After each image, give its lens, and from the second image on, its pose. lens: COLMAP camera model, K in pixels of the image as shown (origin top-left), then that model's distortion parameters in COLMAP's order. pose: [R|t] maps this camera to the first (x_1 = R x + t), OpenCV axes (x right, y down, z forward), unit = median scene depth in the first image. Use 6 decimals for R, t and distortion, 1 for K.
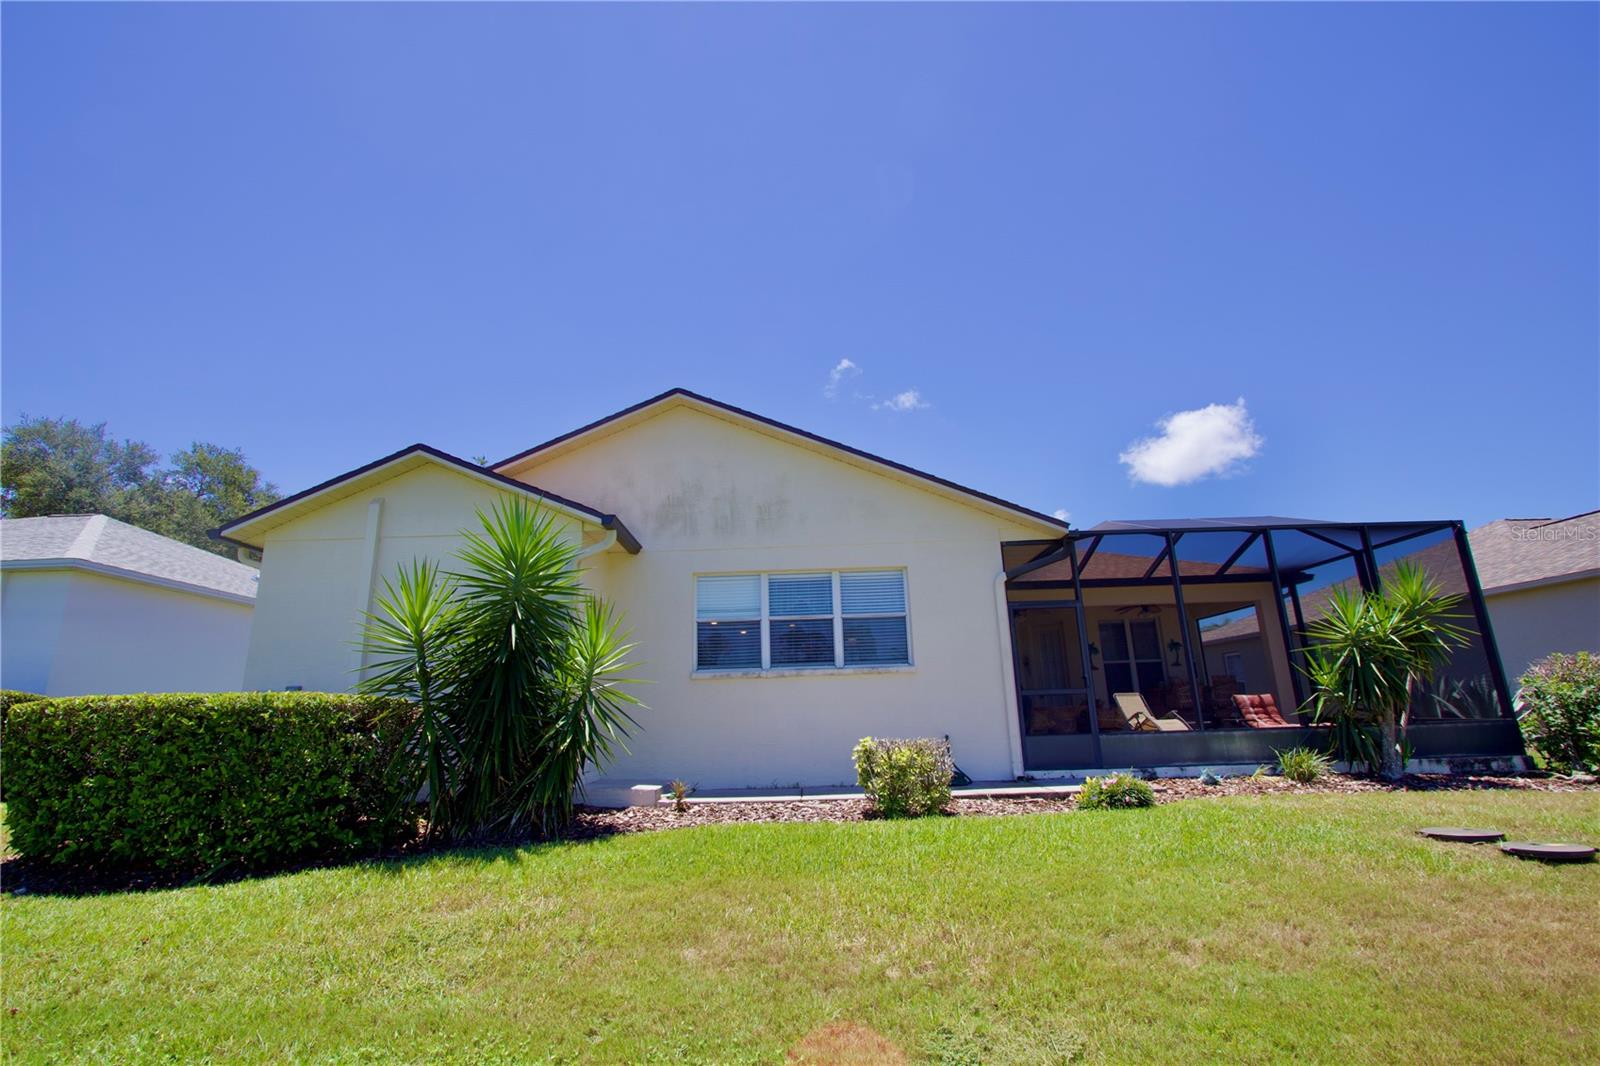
lens RADIAL K [[739.0, 0, 788.6], [0, 739.0, 521.0], [0, 0, 1]] dist [-0.022231, 0.005560]
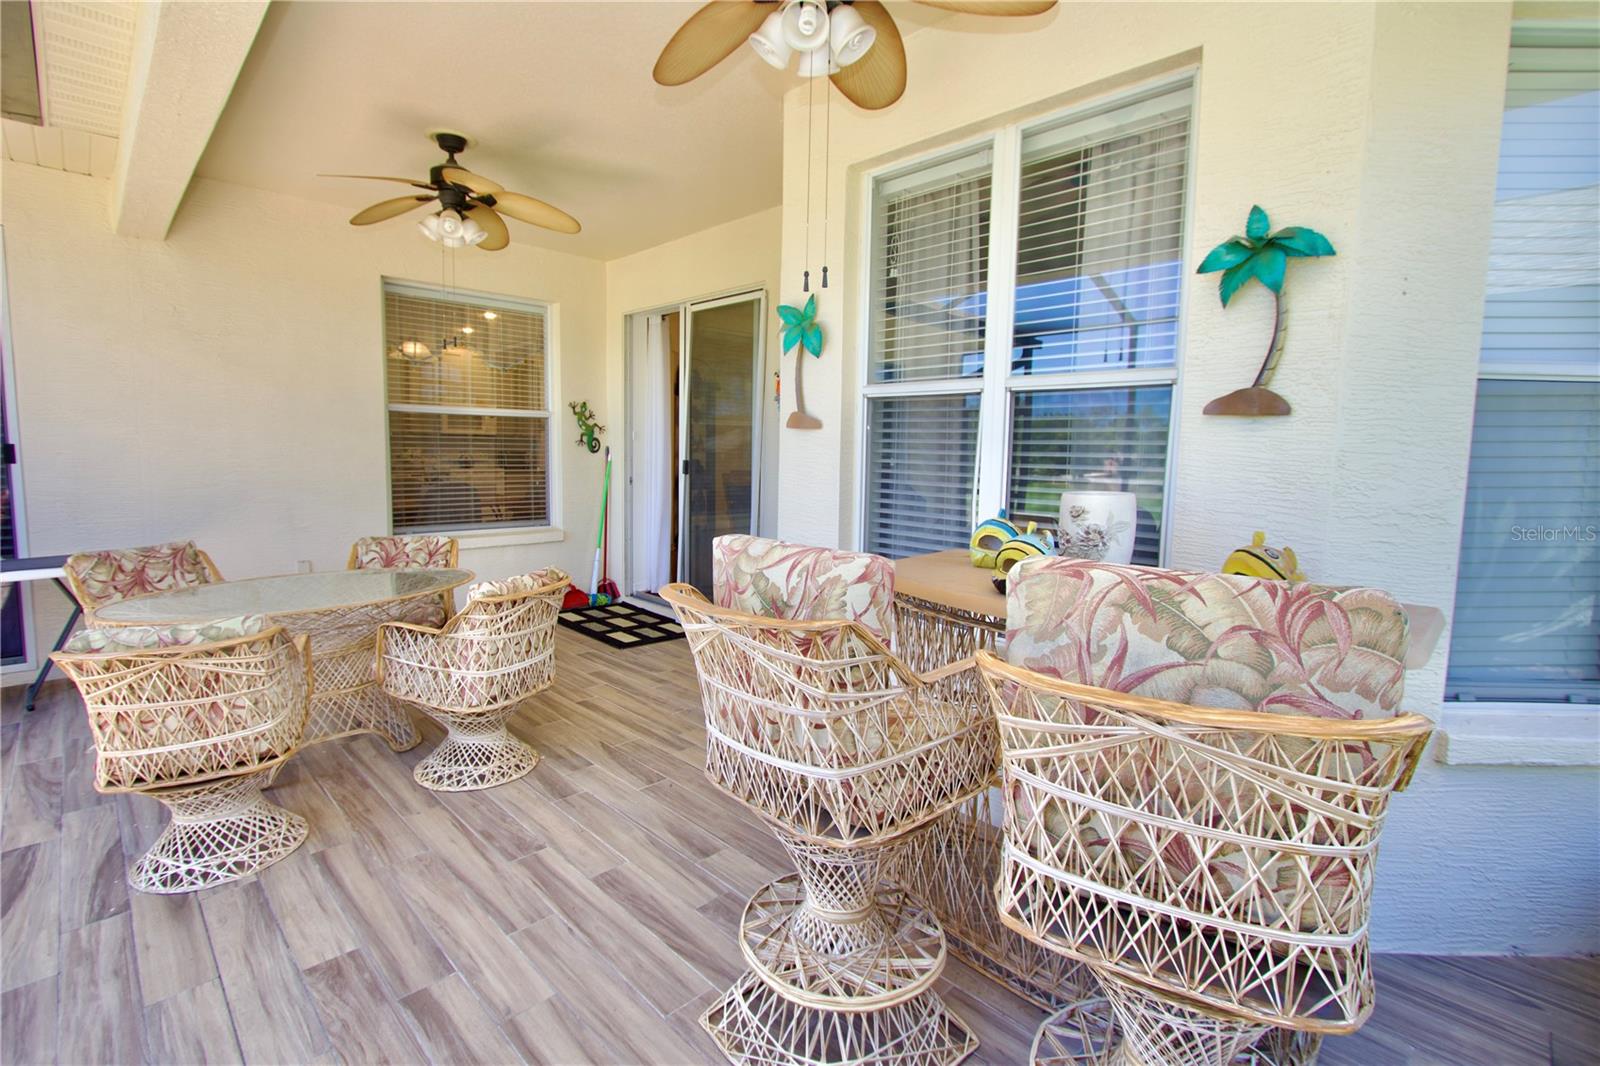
lens RADIAL K [[739.0, 0, 788.6], [0, 739.0, 521.0], [0, 0, 1]] dist [-0.022231, 0.005560]
pose [[0.701113, 0.112761, -0.704078, 0.883044], [0.144960, 0.944257, 0.295577, 0.256173], [0.698160, -0.309296, 0.645684, 1.330354]]
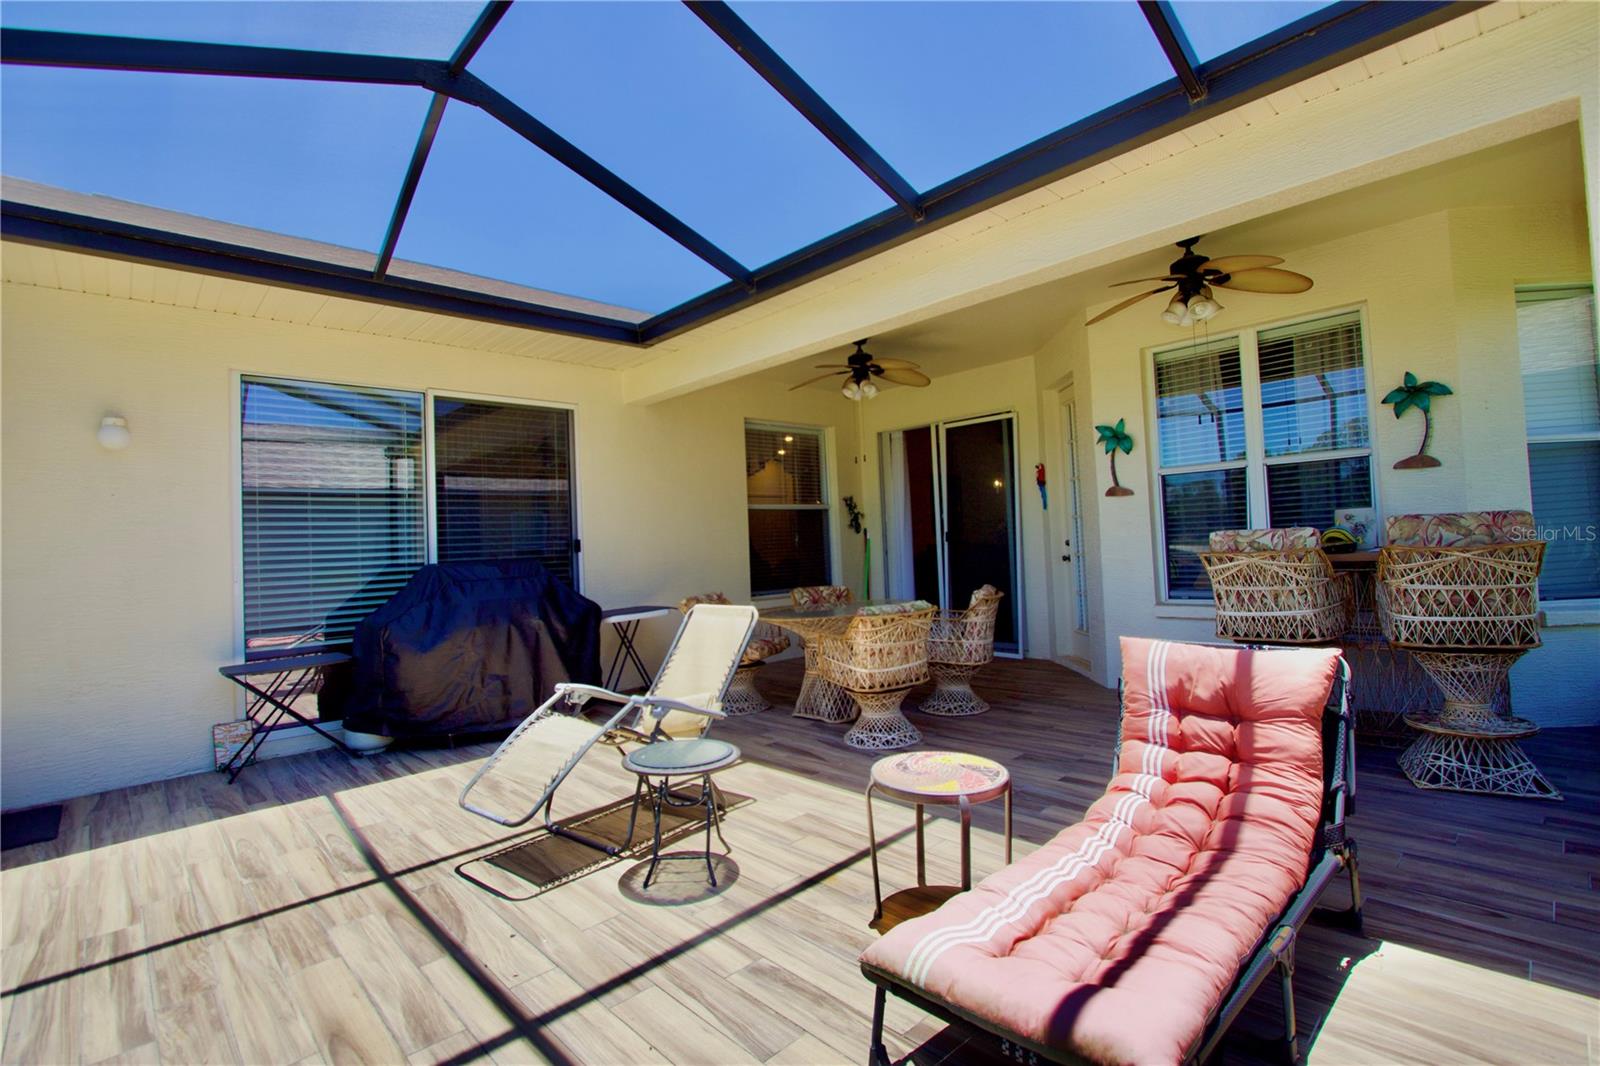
lens RADIAL K [[739.0, 0, 788.6], [0, 739.0, 521.0], [0, 0, 1]] dist [-0.022231, 0.005560]
pose [[0.685669, -0.022840, -0.727555, 0.882589], [0.208991, 0.963603, 0.166708, 0.189340], [0.697267, -0.266359, 0.665486, 1.012352]]
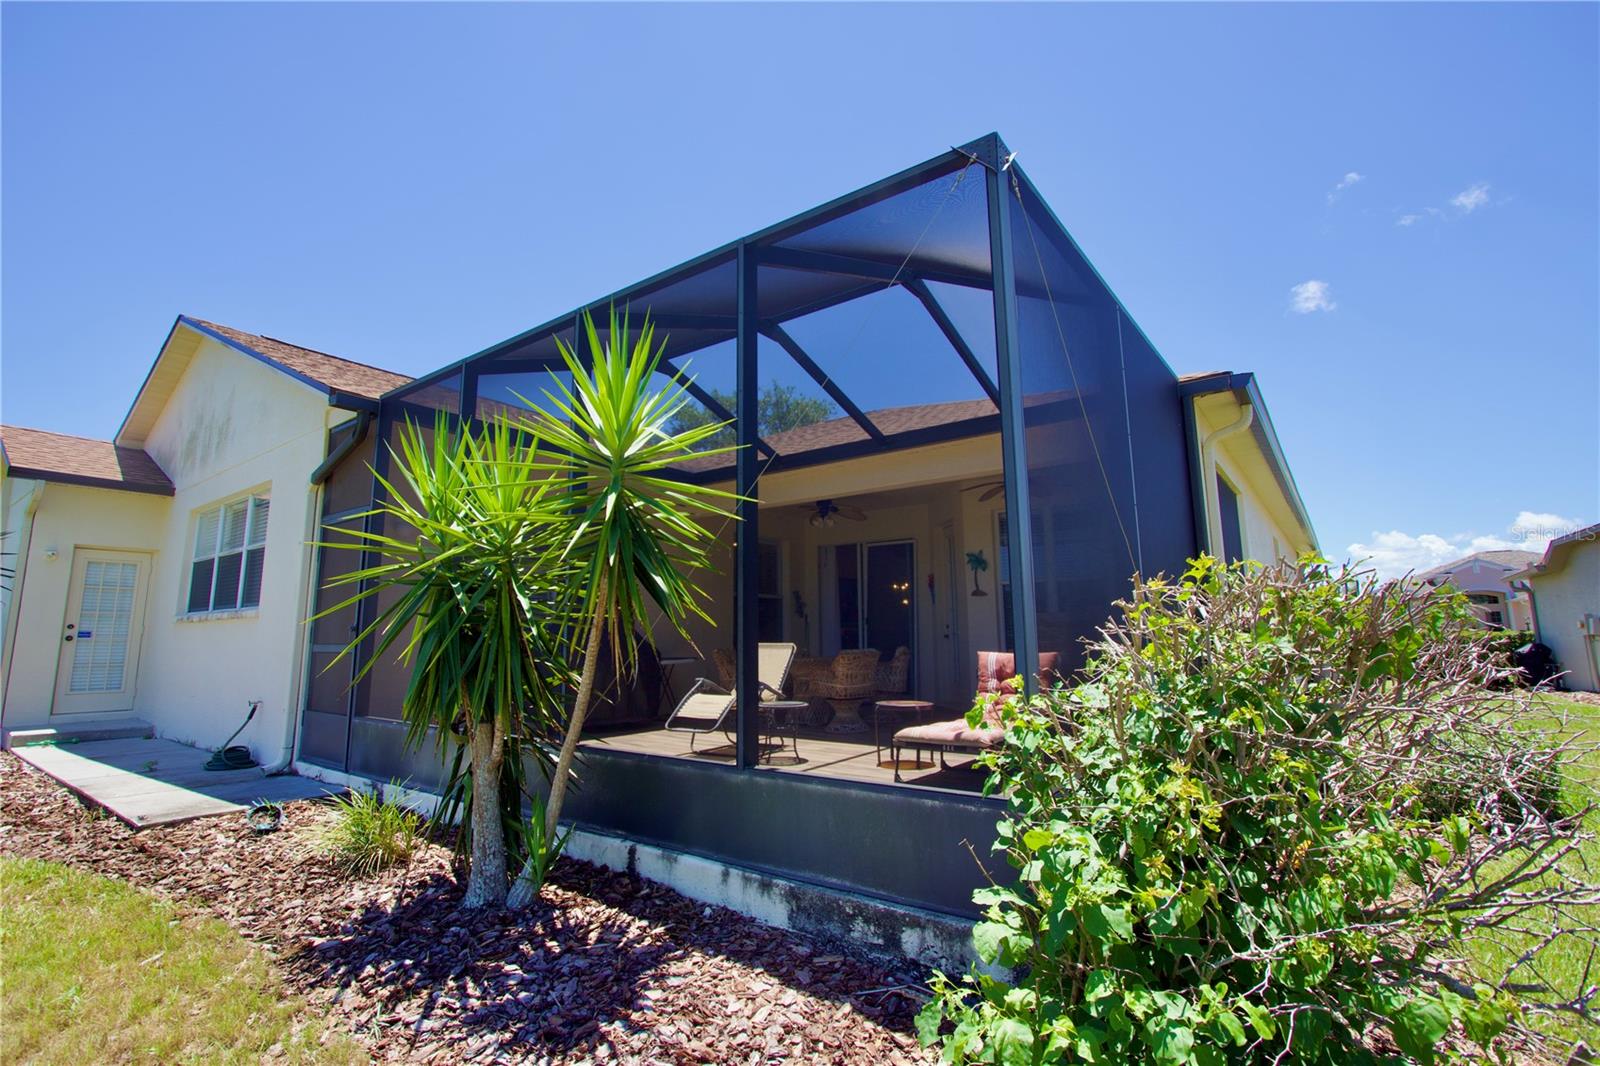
lens RADIAL K [[739.0, 0, 788.6], [0, 739.0, 521.0], [0, 0, 1]] dist [-0.022231, 0.005560]
pose [[0.798181, -0.073888, -0.597870, 1.022112], [0.139469, 0.988151, 0.064076, 0.129254], [0.586051, -0.134529, 0.799028, 0.688266]]
